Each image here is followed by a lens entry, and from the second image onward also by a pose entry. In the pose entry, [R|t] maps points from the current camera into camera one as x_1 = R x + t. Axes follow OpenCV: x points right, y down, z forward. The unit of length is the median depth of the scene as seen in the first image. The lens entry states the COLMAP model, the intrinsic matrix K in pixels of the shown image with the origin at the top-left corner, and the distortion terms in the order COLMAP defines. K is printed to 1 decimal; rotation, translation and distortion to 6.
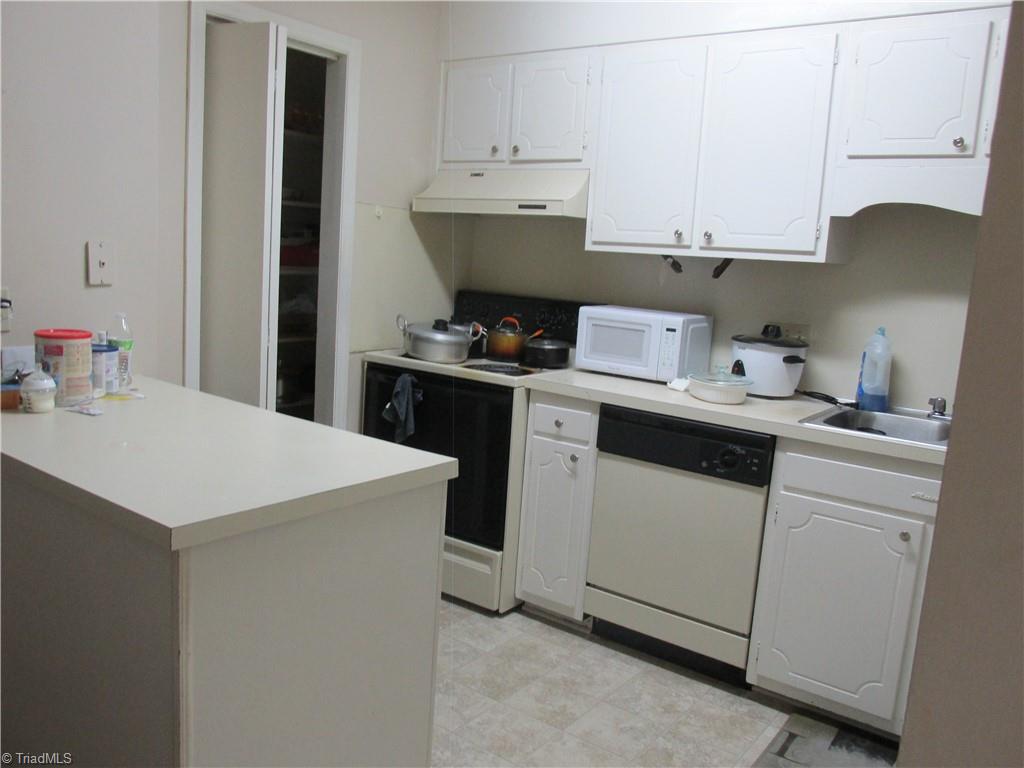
lens RADIAL K [[921.6, 0, 512.0], [0, 921.6, 384.0], [0, 0, 1]] dist [0.112186, -0.000786]
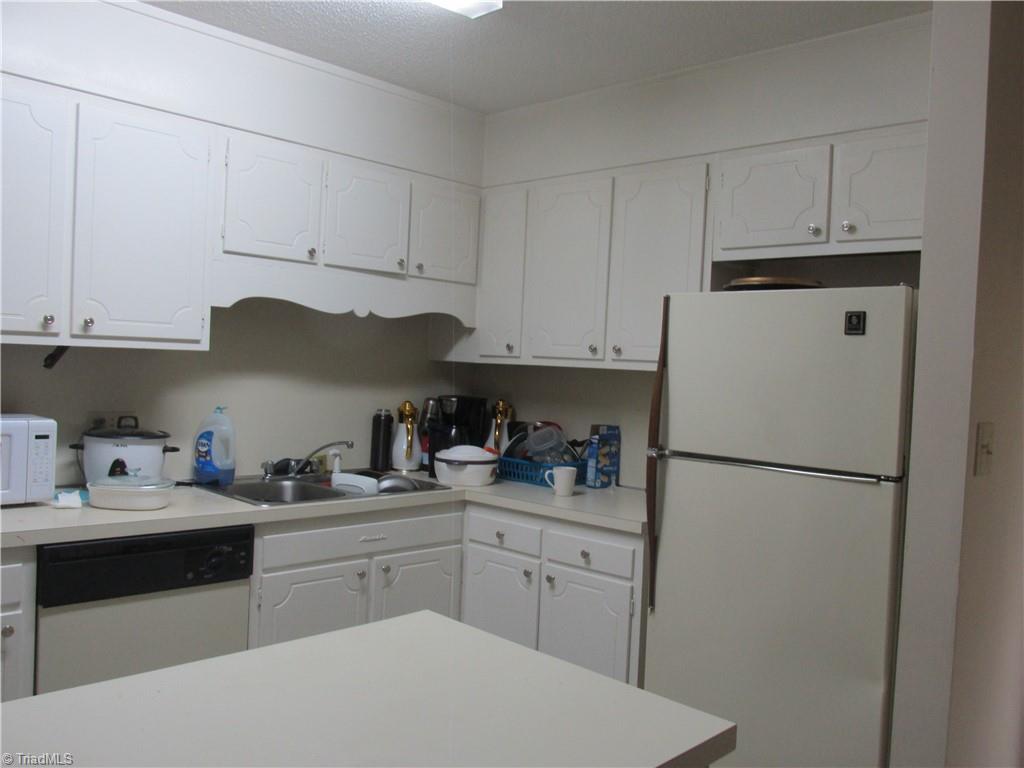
lens RADIAL K [[856.7, 0, 512.0], [0, 856.7, 384.0], [0, 0, 1]] dist [-0.006648, -0.004636]
pose [[0.154116, -0.081411, 0.984693, -0.545959], [0.118078, 0.990975, 0.063449, -0.114092], [-0.980972, 0.106493, 0.162338, 0.525597]]
